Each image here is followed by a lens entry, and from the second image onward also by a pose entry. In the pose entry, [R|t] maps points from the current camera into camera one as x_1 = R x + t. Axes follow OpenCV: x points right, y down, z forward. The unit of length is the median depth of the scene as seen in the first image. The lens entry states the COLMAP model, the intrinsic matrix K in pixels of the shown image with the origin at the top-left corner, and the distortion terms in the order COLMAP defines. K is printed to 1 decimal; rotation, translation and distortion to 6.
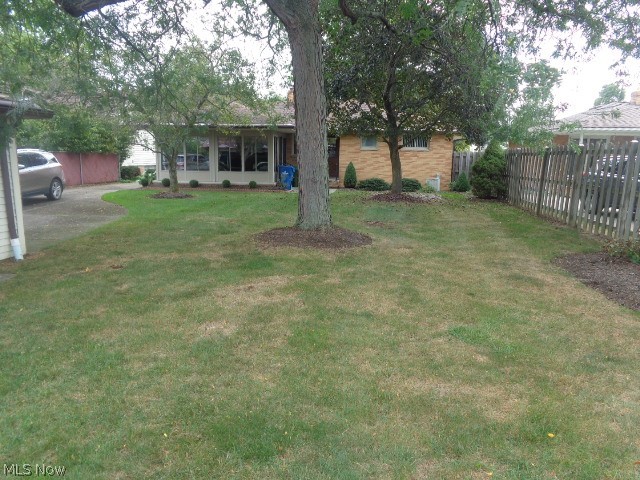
lens RADIAL K [[491.5, 0, 319.4], [0, 491.5, 242.0], [0, 0, 1]] dist [0.003700, 0.003272]
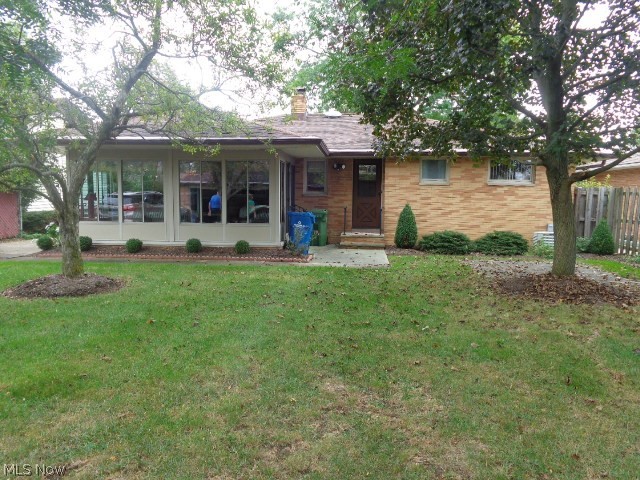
lens RADIAL K [[478.0, 0, 321.0], [0, 478.0, 239.2], [0, 0, 1]] dist [-0.007041, 0.003091]
pose [[0.998447, -0.008743, 0.055019, -0.074419], [0.012811, 0.997173, -0.074038, -0.082325], [-0.054216, 0.074628, 0.995737, 0.448046]]
